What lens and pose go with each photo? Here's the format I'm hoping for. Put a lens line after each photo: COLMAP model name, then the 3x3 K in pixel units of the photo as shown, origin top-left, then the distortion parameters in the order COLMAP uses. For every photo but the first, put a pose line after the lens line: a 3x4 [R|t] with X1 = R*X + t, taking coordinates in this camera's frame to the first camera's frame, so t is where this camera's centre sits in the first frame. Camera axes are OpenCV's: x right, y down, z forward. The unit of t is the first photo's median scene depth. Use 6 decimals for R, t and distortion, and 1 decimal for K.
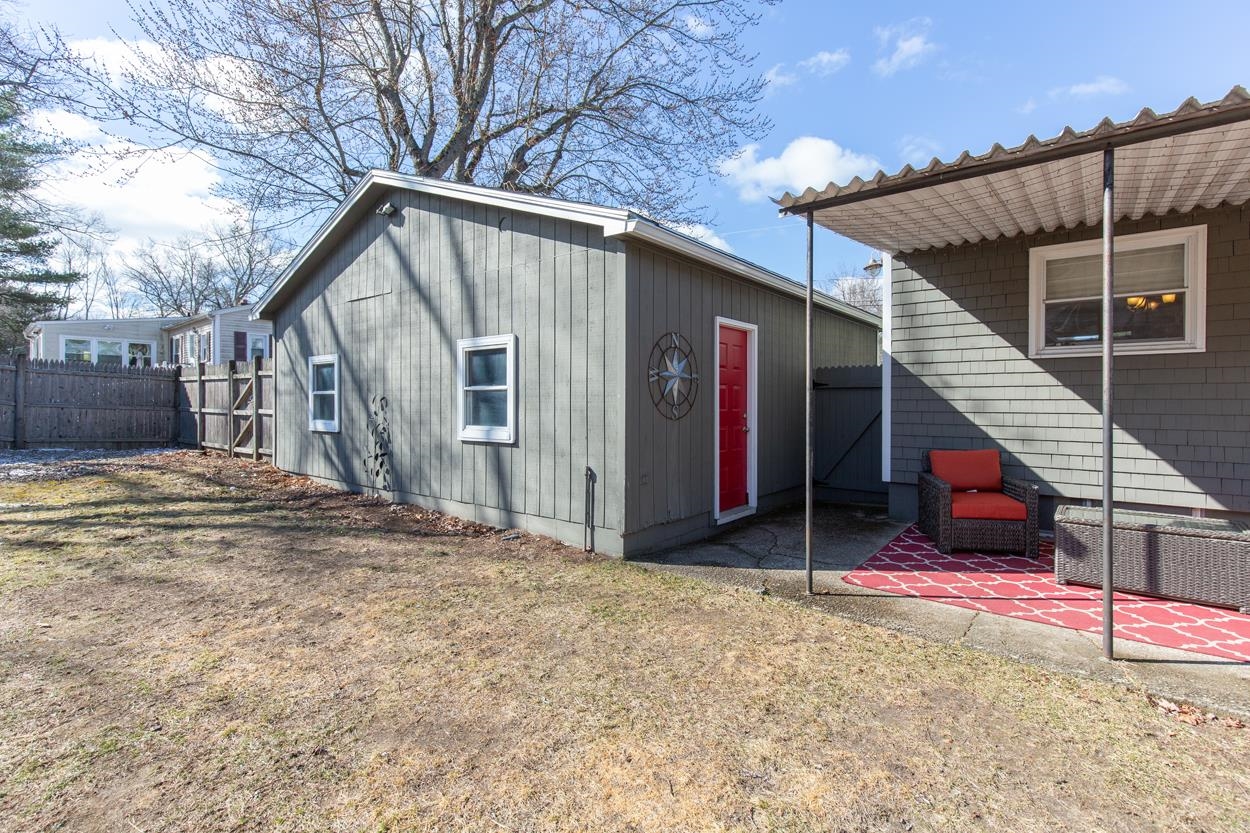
lens RADIAL K [[569.0, 0, 636.2], [0, 569.0, 409.3], [0, 0, 1]] dist [0.009704, -0.001750]
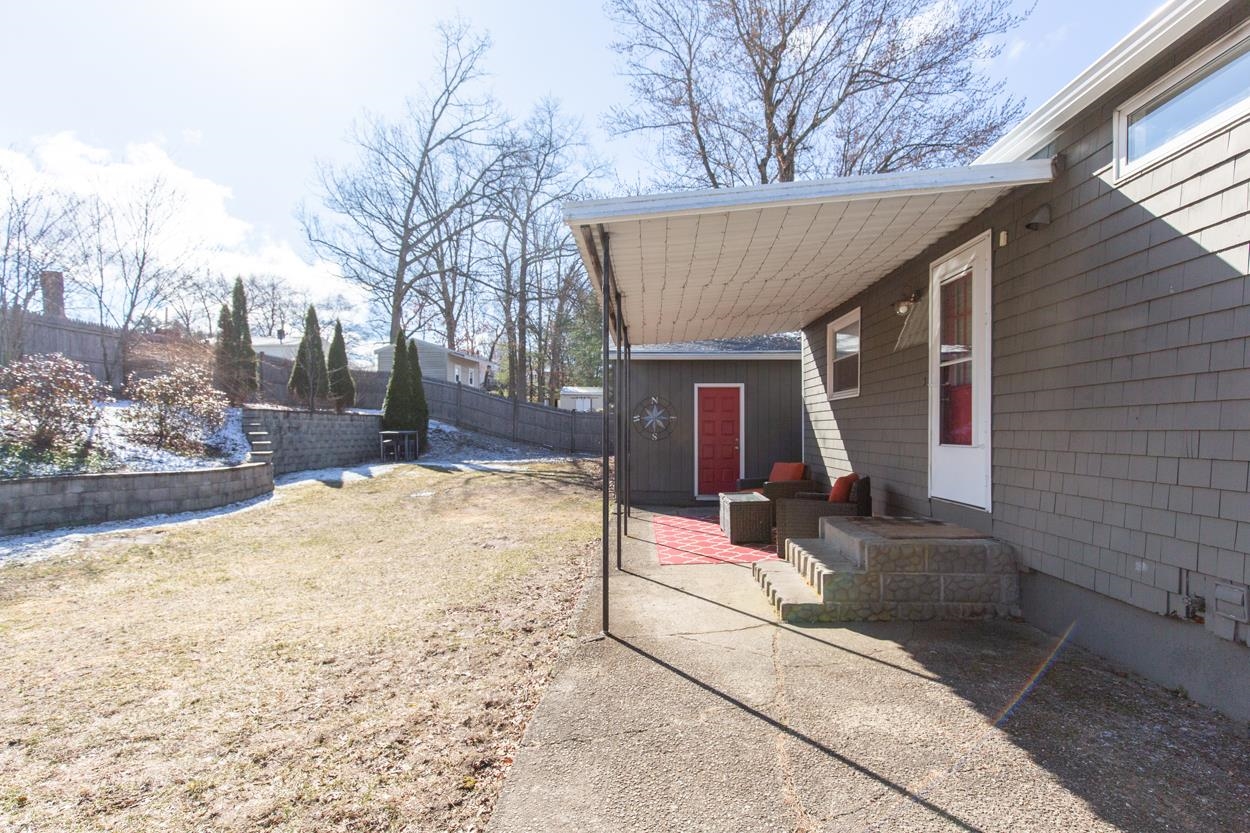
lens RADIAL K [[569.0, 0, 642.4], [0, 569.0, 426.2], [0, 0, 1]] dist [0.009704, -0.001750]
pose [[0.618825, -0.008743, -0.785481, 1.472102], [-0.006163, 0.999853, -0.015985, 0.000447], [0.785505, 0.014733, 0.618680, -0.244225]]
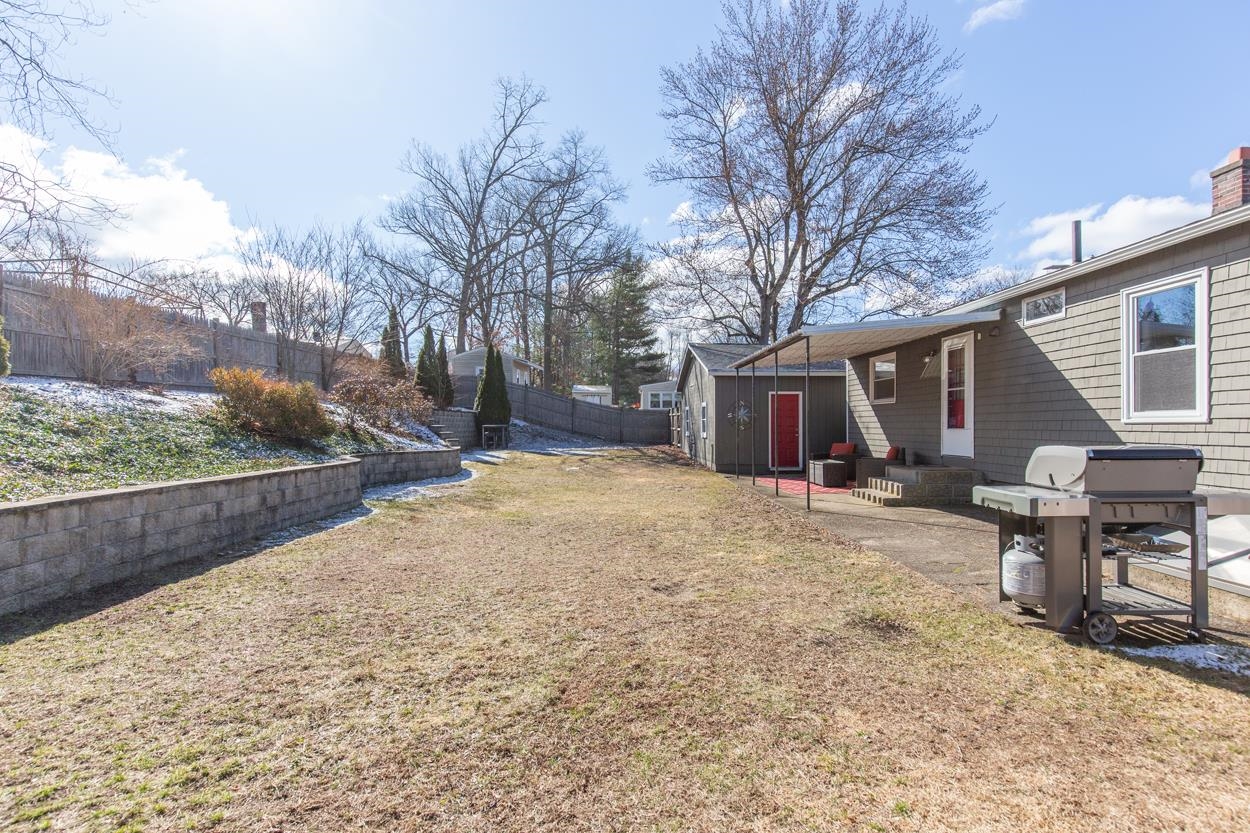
lens RADIAL K [[569.0, 0, 631.0], [0, 569.0, 421.4], [0, 0, 1]] dist [0.009704, -0.001750]
pose [[0.644465, -0.009159, -0.764579, 1.782267], [-0.005365, 0.999849, -0.016499, 0.023084], [0.764615, 0.014735, 0.644319, -1.219031]]
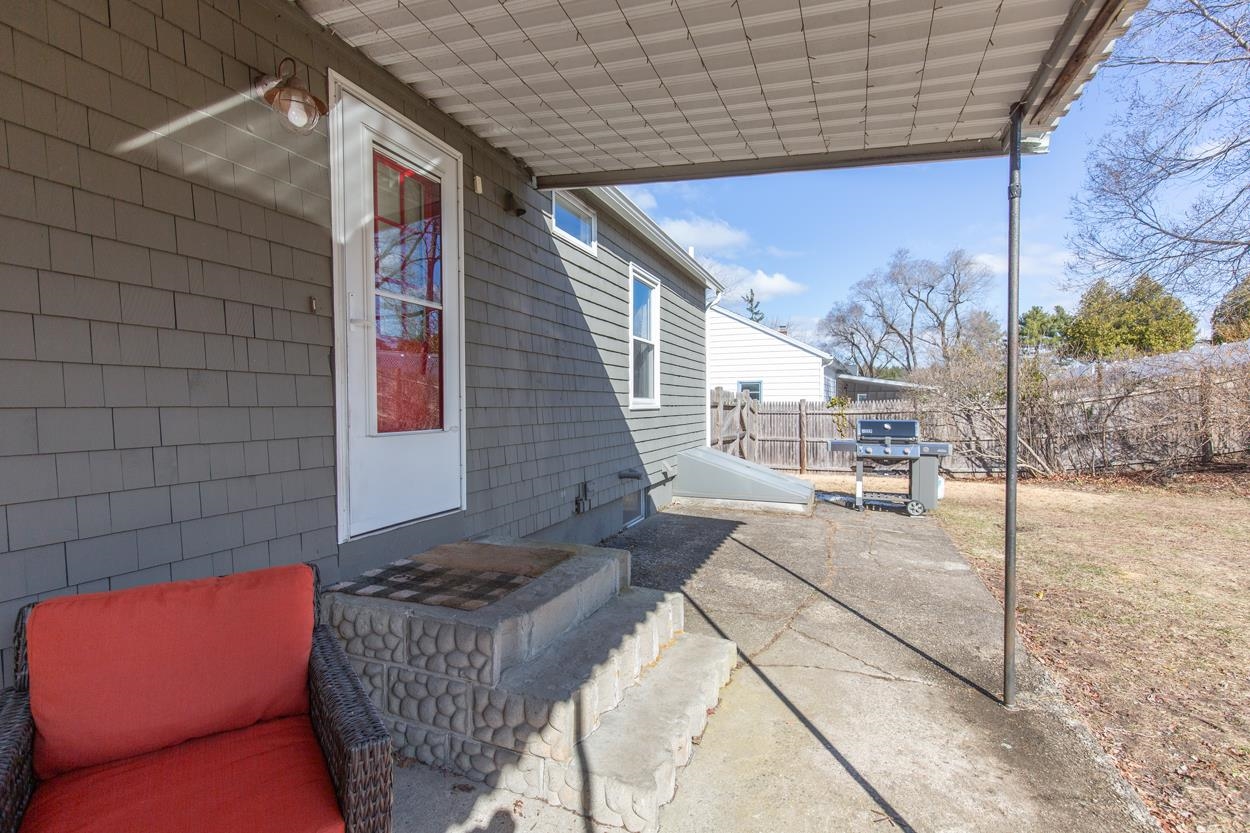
lens RADIAL K [[569.0, 0, 631.8], [0, 569.0, 415.9], [0, 0, 1]] dist [0.009704, -0.001750]
pose [[-0.301458, -0.021053, 0.953247, 0.566665], [0.013233, 0.999568, 0.026261, -0.013233], [-0.953388, 0.020531, -0.301049, 0.567829]]
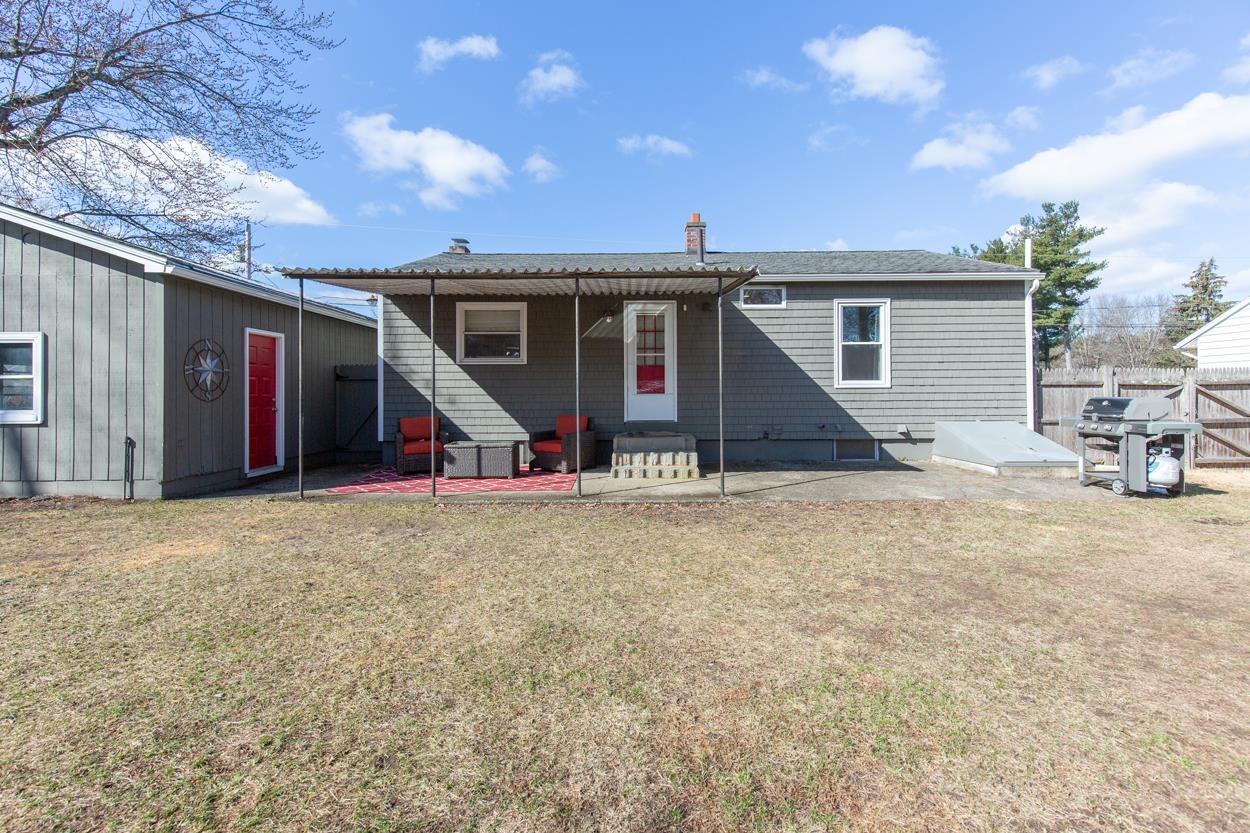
lens RADIAL K [[582.6, 0, 631.3], [0, 582.6, 387.1], [0, 0, 1]] dist [0.004306, 0.001731]
pose [[0.783325, 0.001209, 0.621611, -0.009637], [0.014662, 0.999684, -0.020420, 0.026096], [-0.621439, 0.025109, 0.783060, -0.719826]]
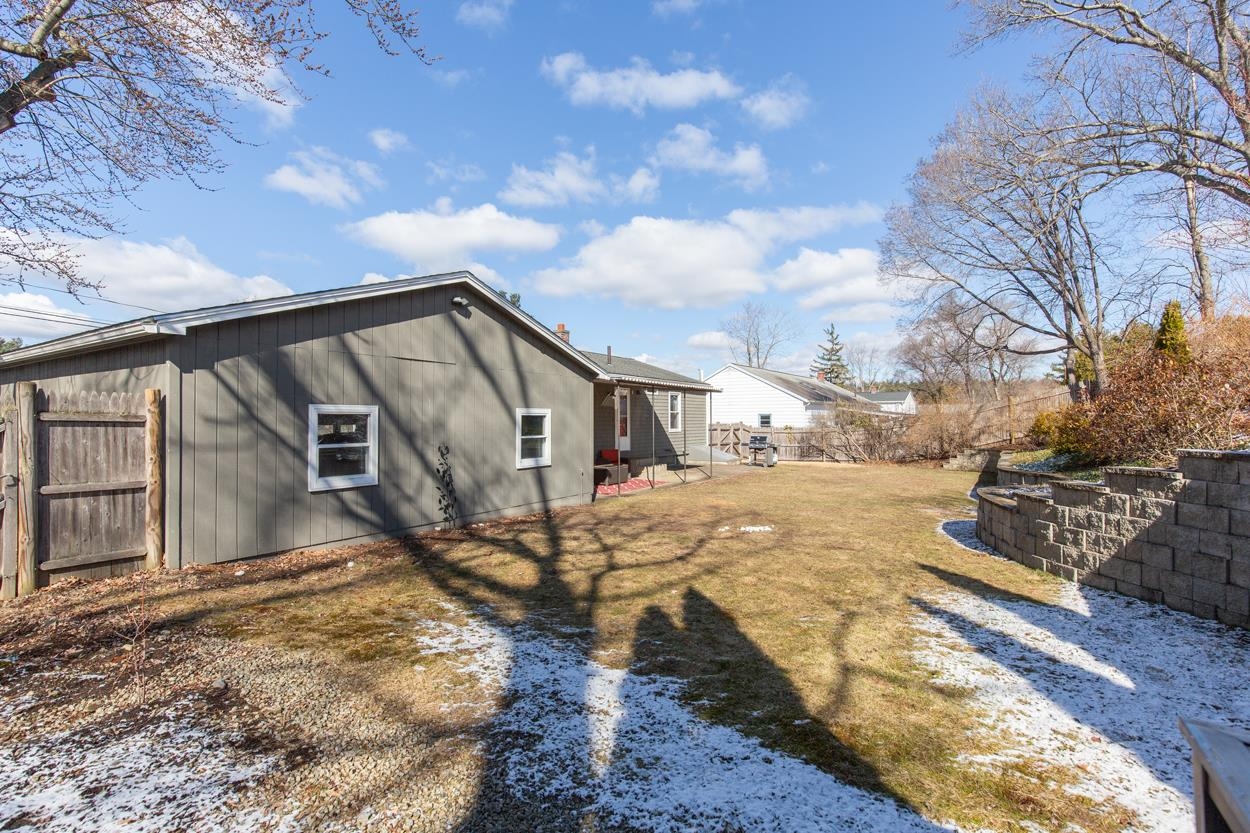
lens RADIAL K [[569.0, 0, 625.1], [0, 569.0, 416.8], [0, 0, 1]] dist [0.009704, -0.001750]
pose [[-0.096487, 0.003194, 0.995329, -2.106861], [0.012573, 0.999919, -0.001990, -0.094969], [-0.995255, 0.012323, -0.096520, 0.900678]]
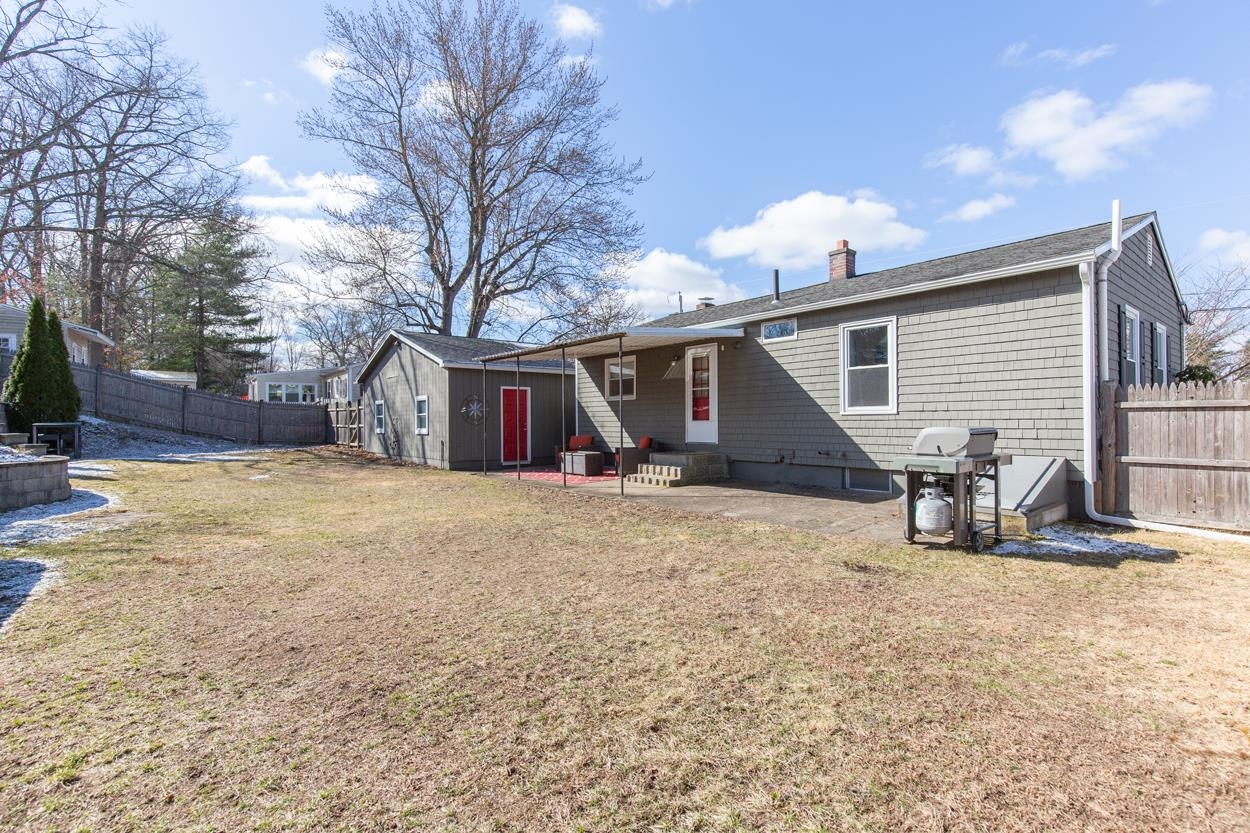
lens RADIAL K [[569.0, 0, 625.7], [0, 569.0, 415.7], [0, 0, 1]] dist [0.009704, -0.001750]
pose [[0.979371, -0.013175, -0.201639, 1.262484], [0.009322, 0.999756, -0.020050, 0.032443], [0.201854, 0.017756, 0.979255, -1.497636]]
